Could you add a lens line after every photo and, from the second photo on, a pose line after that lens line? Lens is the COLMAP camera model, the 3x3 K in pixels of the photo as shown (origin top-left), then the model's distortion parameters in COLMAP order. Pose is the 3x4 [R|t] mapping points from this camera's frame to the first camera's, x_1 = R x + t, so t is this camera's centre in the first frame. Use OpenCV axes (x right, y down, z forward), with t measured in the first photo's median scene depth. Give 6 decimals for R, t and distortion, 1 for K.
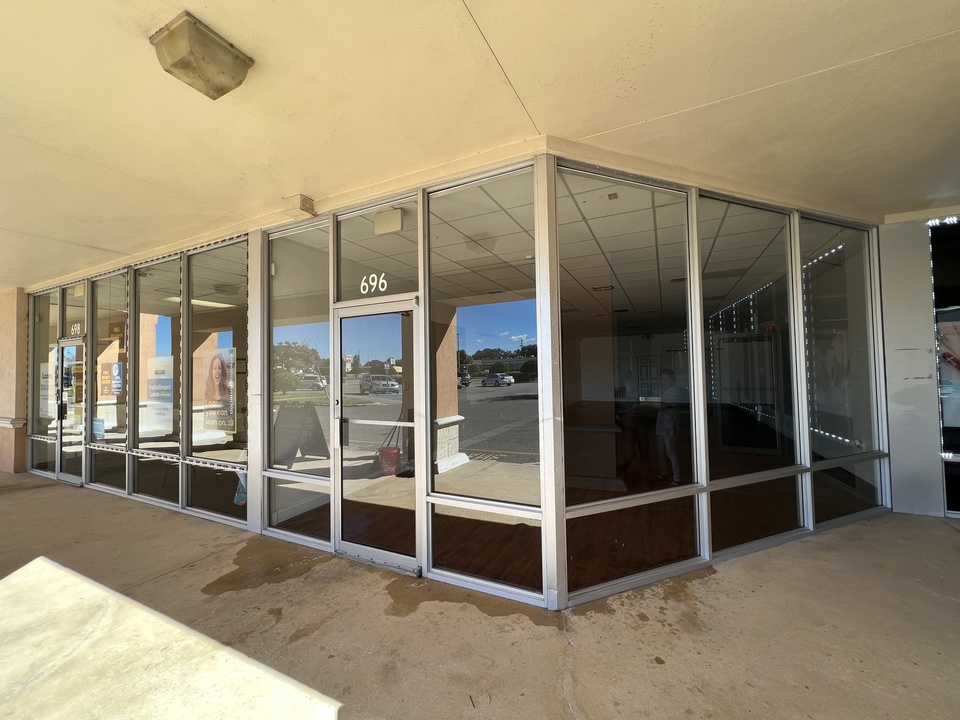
lens RADIAL K [[383.8, 0, 481.1], [0, 383.8, 358.0], [0, 0, 1]] dist [-0.013949, 0.000662]
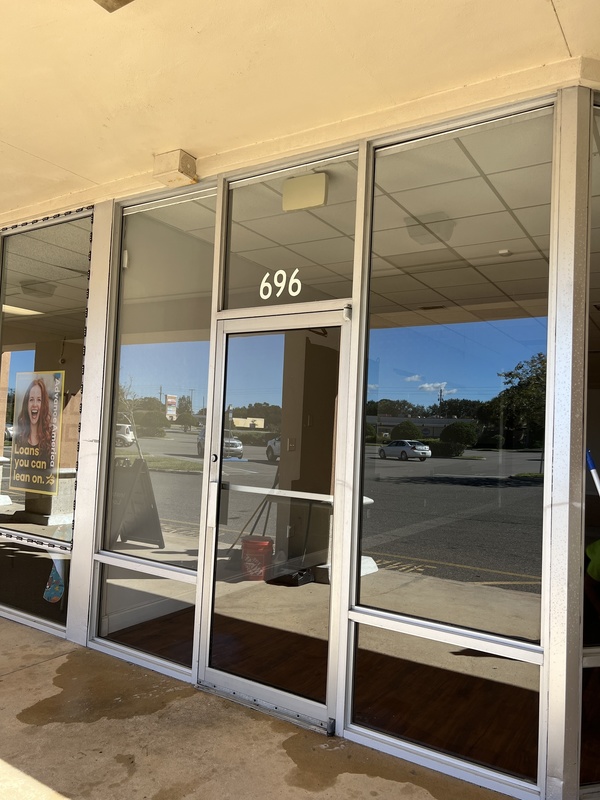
lens RADIAL K [[602.2, 0, 297.5], [0, 602.2, 400.9], [0, 0, 1]] dist [0.036586, -0.050223]
pose [[0.990589, 0.055577, -0.125075, -0.105323], [-0.057960, 0.998199, -0.015489, 0.023279], [0.123989, 0.022593, 0.992026, -0.034480]]
